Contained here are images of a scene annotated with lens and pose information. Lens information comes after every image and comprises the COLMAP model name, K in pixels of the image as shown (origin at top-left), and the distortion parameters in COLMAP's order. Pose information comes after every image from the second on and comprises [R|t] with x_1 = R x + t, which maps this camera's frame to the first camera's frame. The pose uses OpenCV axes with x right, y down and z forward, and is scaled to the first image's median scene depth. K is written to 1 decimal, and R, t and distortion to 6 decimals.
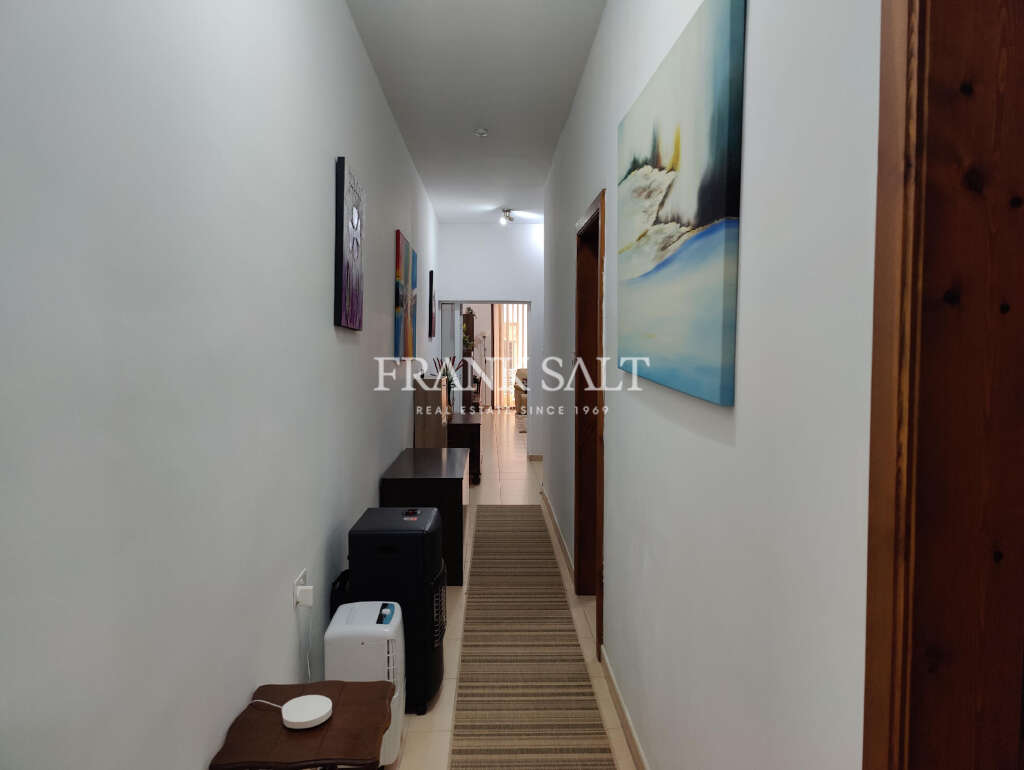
lens RADIAL K [[704.3, 0, 512.0], [0, 704.3, 385.0], [0, 0, 1]] dist [0.000075, -0.000013]
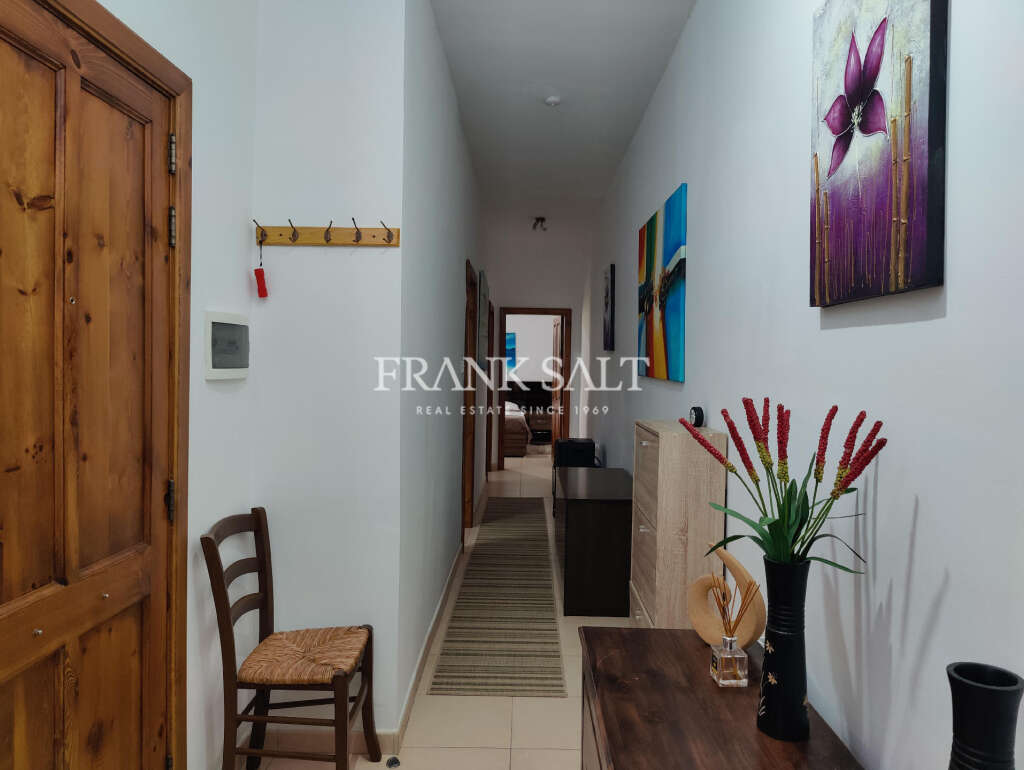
lens RADIAL K [[704.3, 0, 512.0], [0, 704.3, 385.0], [0, 0, 1]] dist [0.000075, -0.000013]
pose [[-0.998502, -0.007239, 0.054240, -0.056950], [-0.003015, 0.996984, 0.077548, -0.087604], [-0.054638, 0.077268, -0.995512, 2.071861]]
